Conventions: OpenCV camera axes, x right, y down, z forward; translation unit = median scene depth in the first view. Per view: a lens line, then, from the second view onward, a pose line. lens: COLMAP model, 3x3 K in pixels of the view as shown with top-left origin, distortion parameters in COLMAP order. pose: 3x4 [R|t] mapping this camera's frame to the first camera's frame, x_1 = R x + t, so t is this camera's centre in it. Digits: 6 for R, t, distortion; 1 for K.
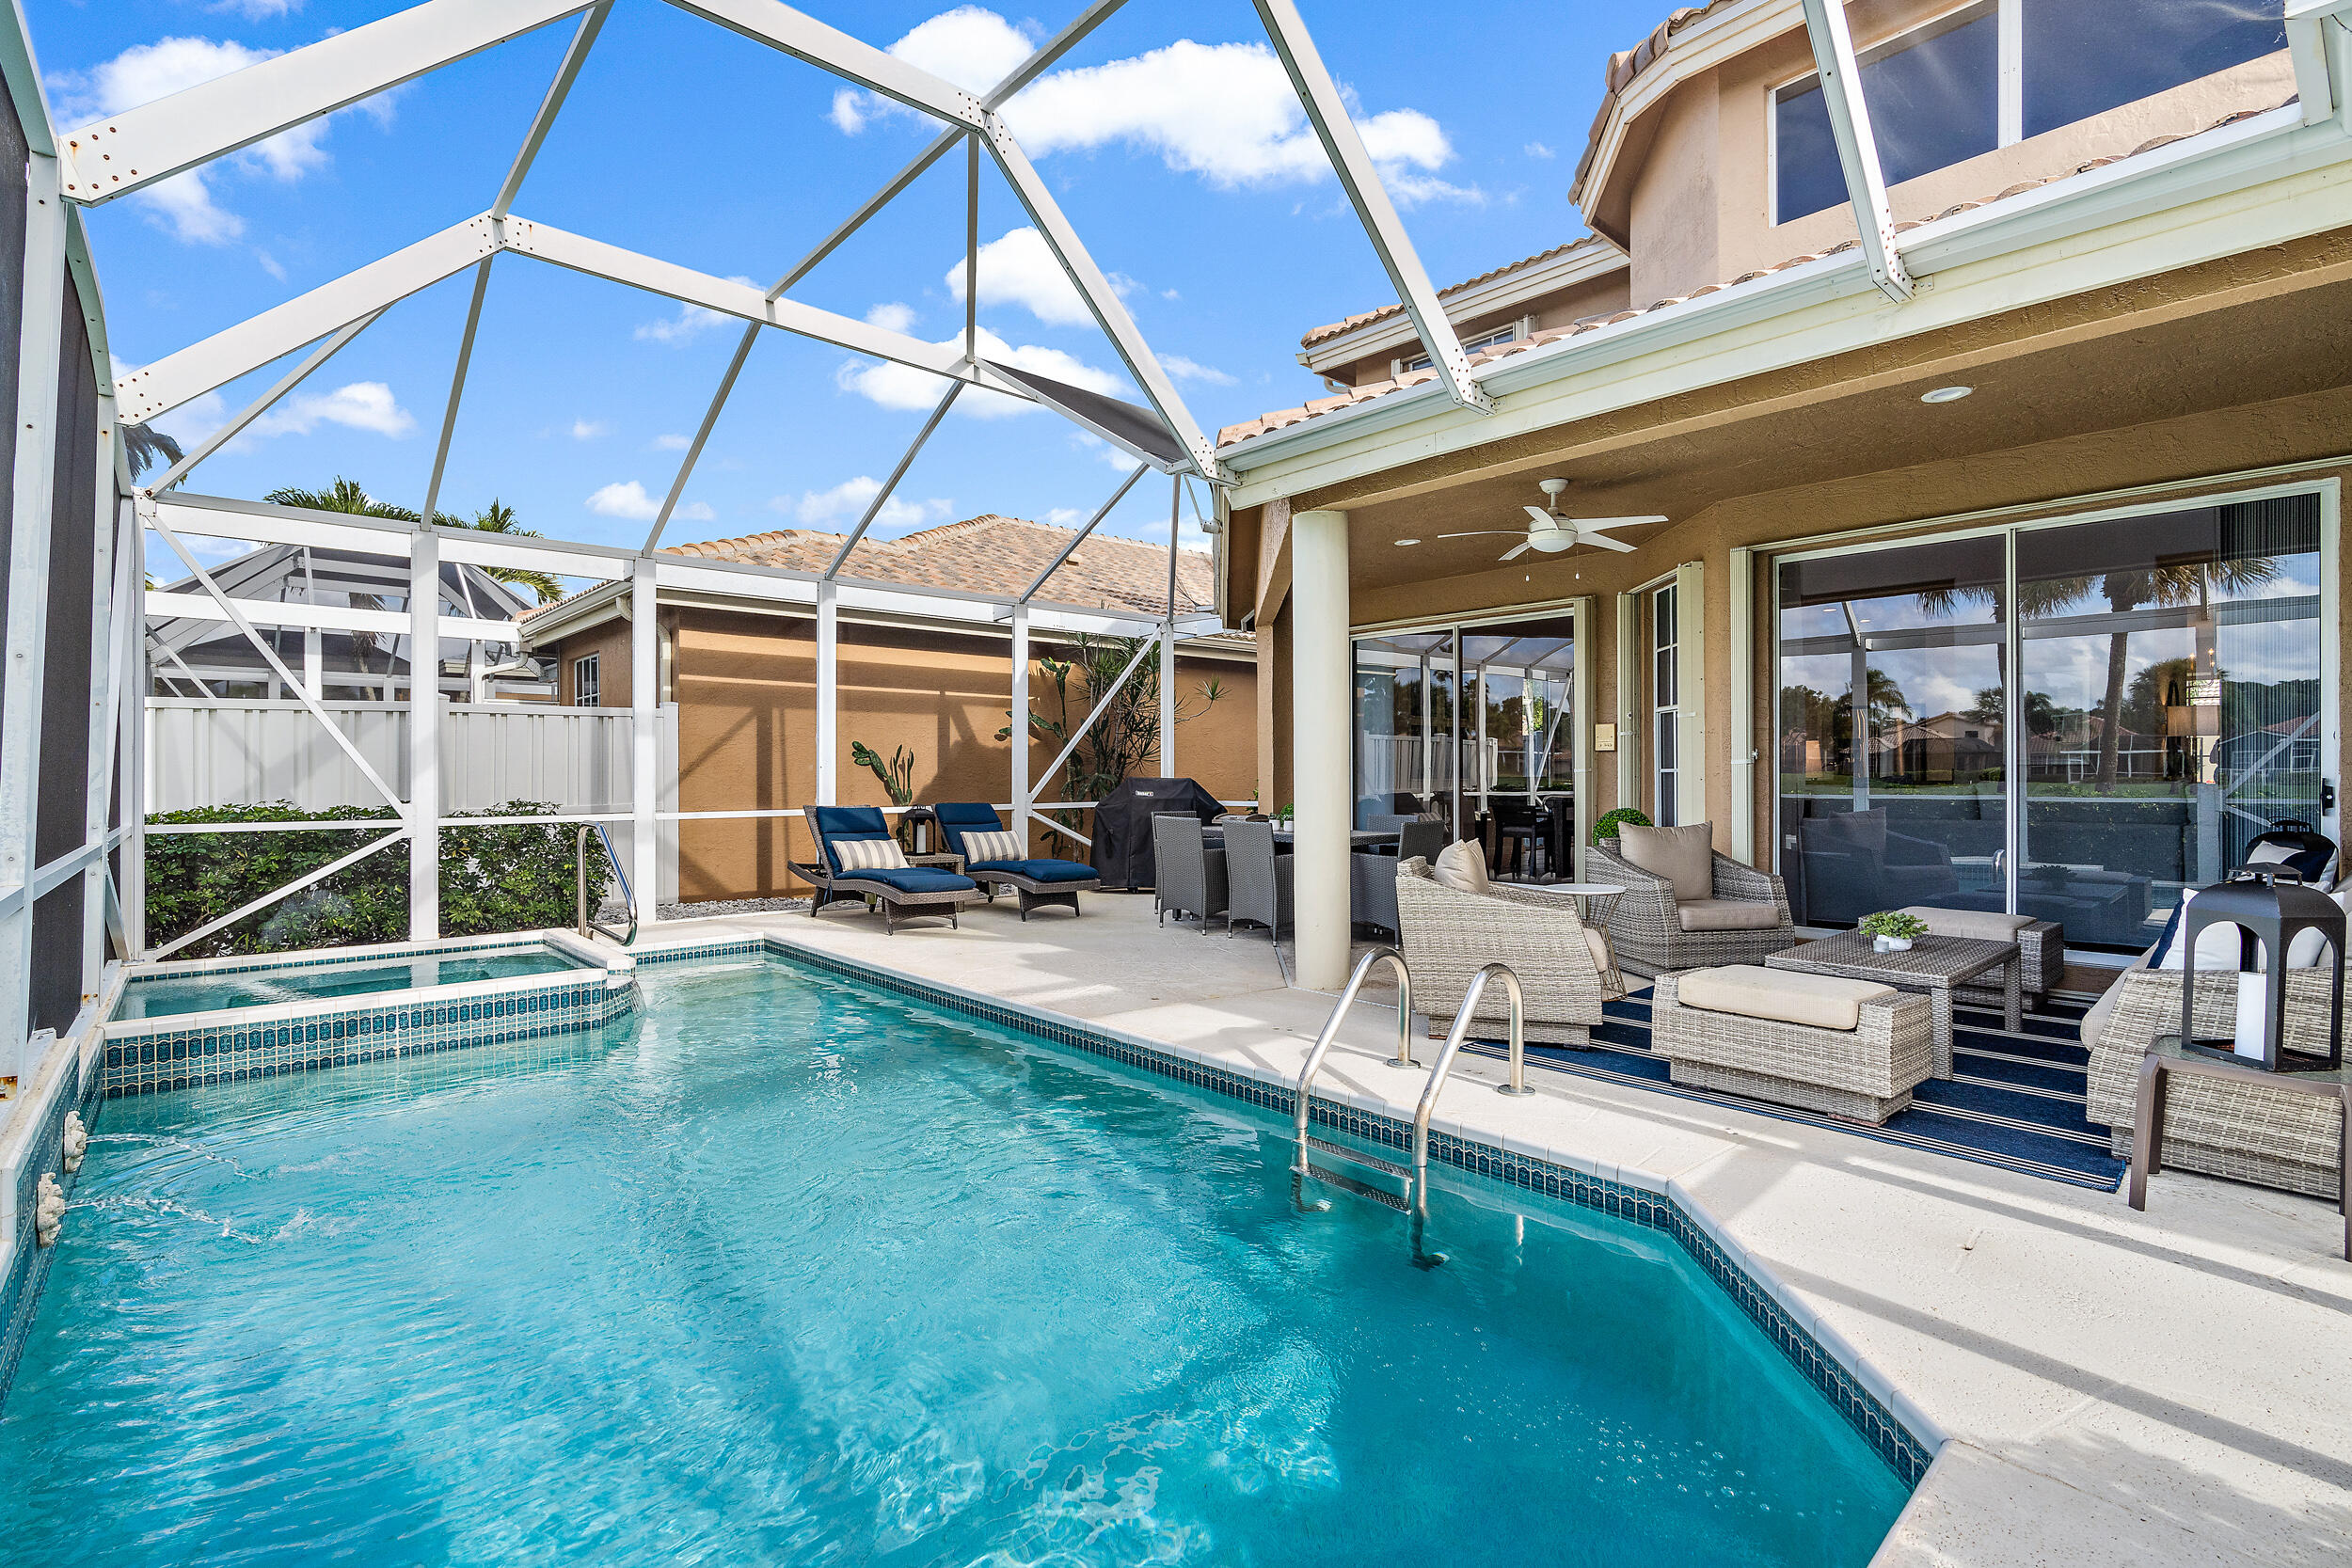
lens RADIAL K [[1067.3, 0, 1176.9], [0, 1067.3, 771.0], [0, 0, 1]] dist [-0.012076, 0.001359]
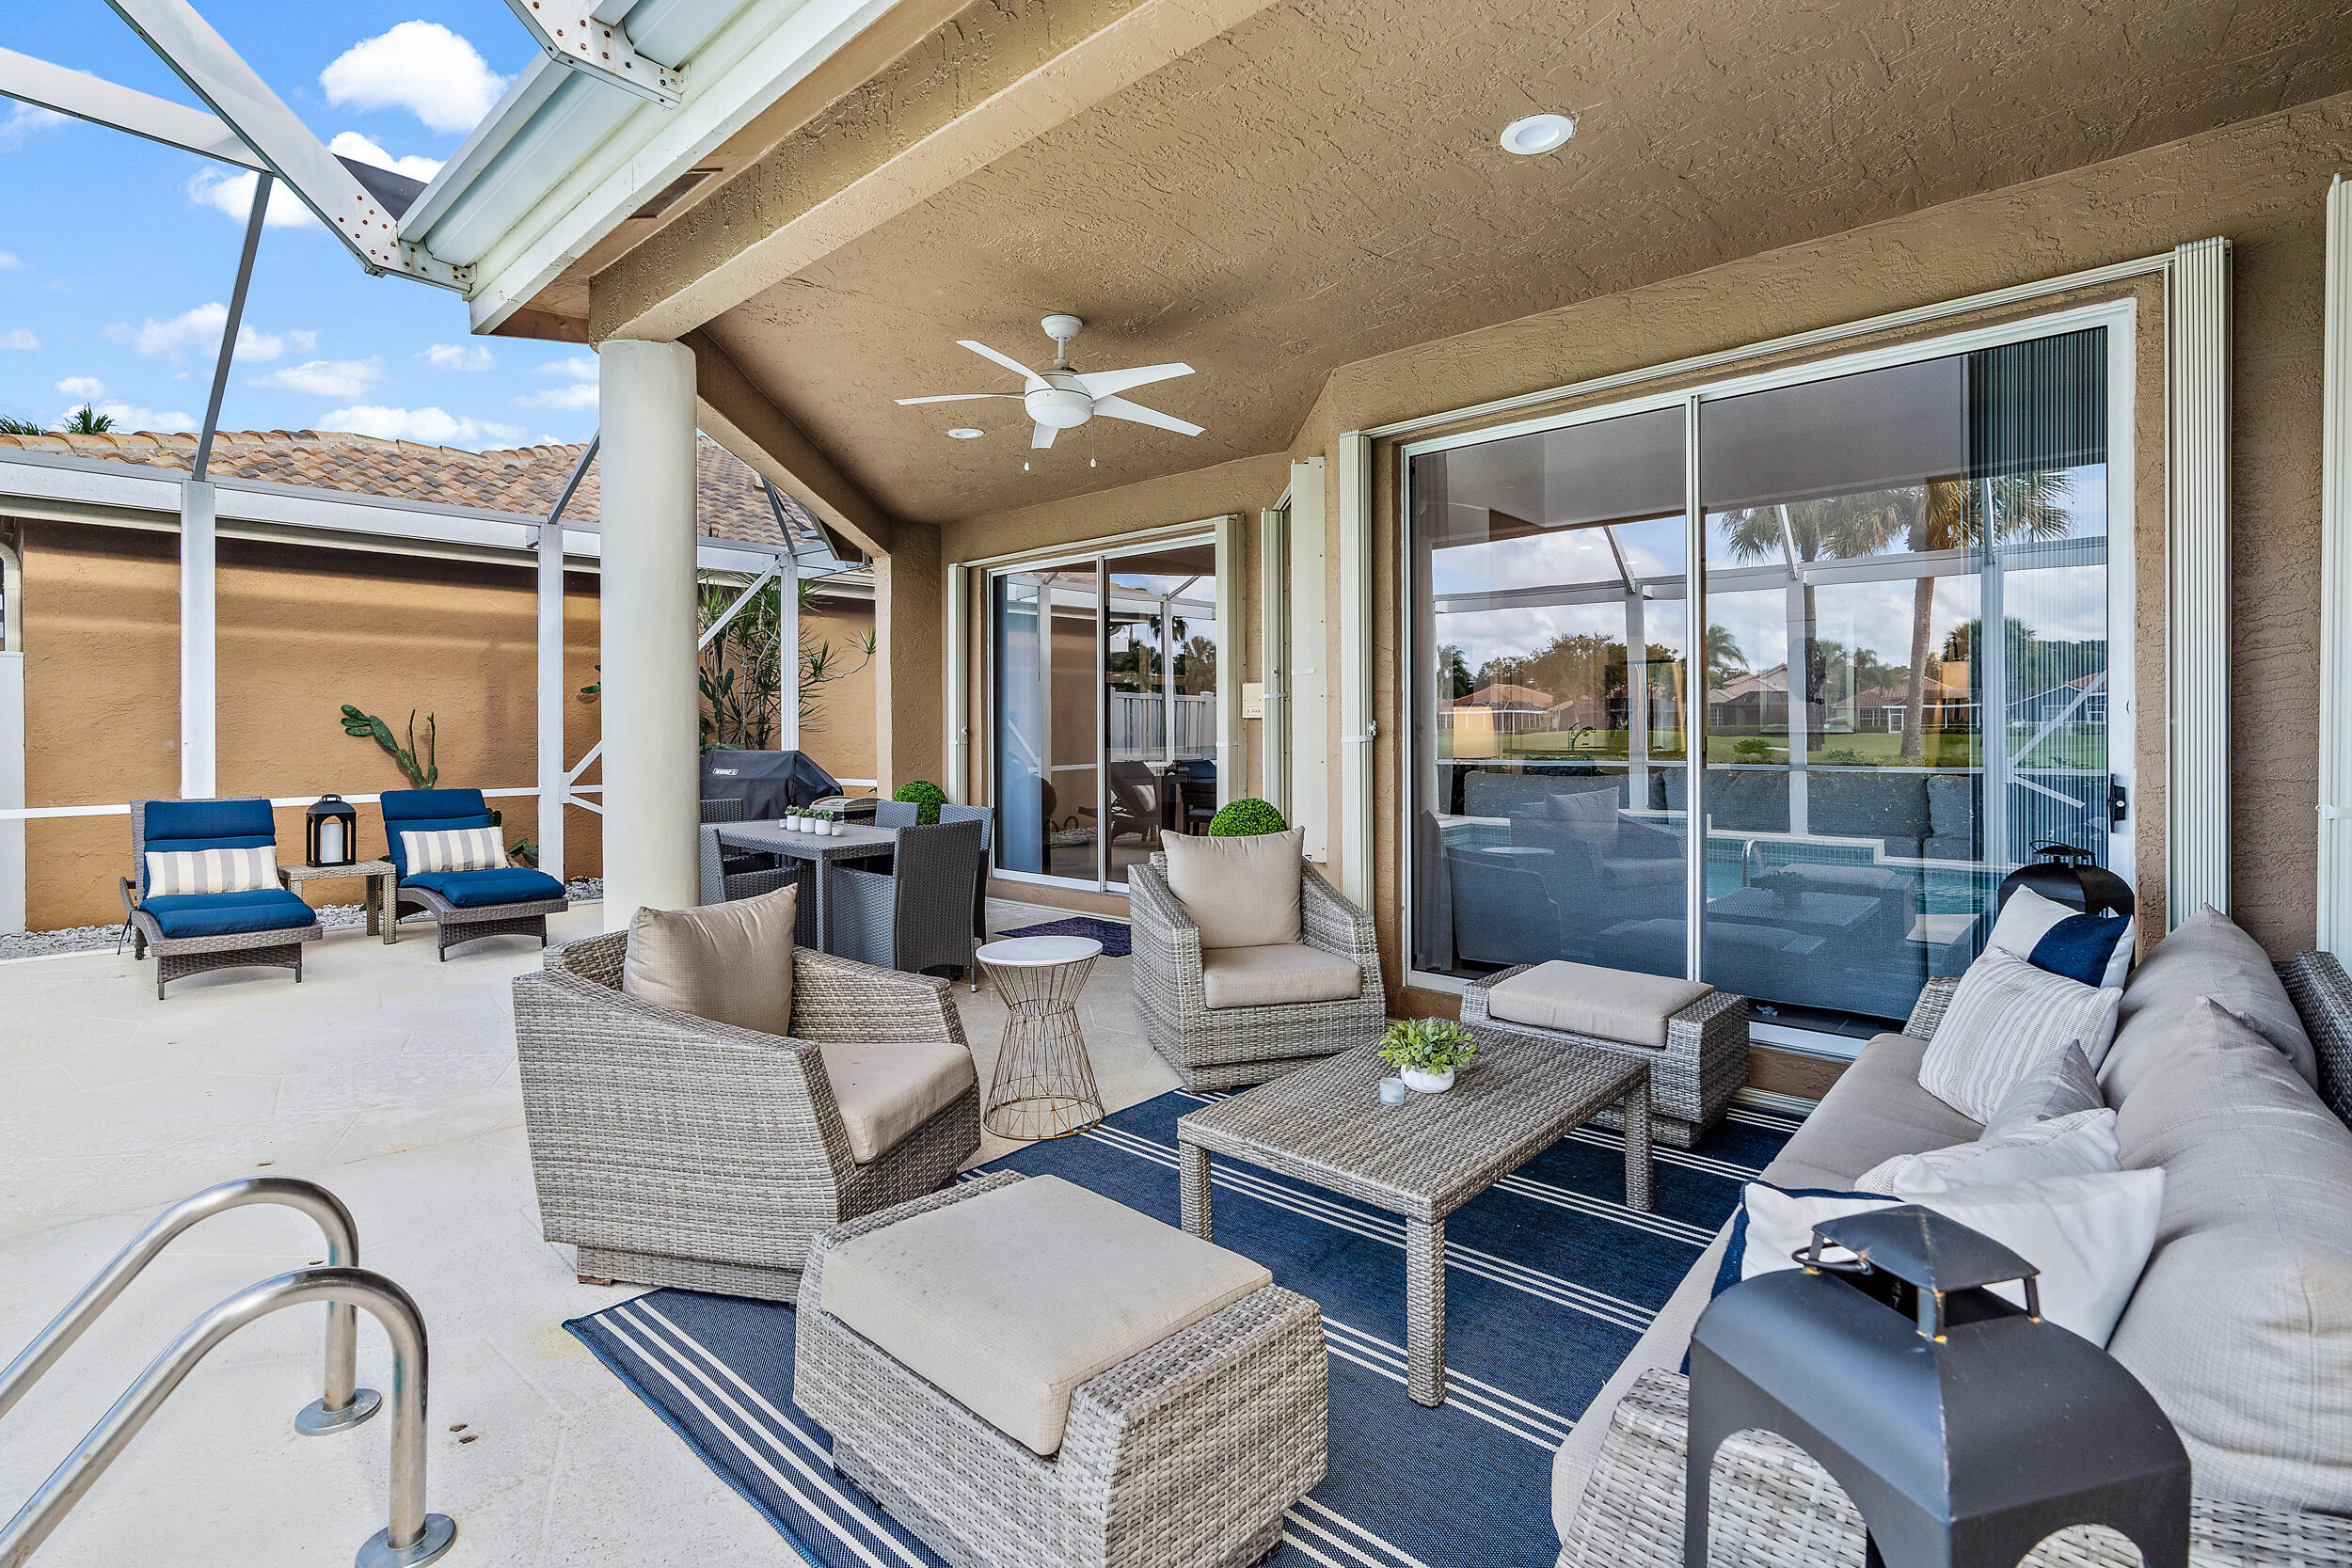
lens RADIAL K [[1067.3, 0, 1189.0], [0, 1067.3, 726.9], [0, 0, 1]] dist [-0.012076, 0.001359]
pose [[0.994150, -0.003580, 0.107945, 0.278818], [0.003286, 0.999990, 0.002904, -0.015417], [-0.107955, -0.002532, 0.994153, 0.255096]]
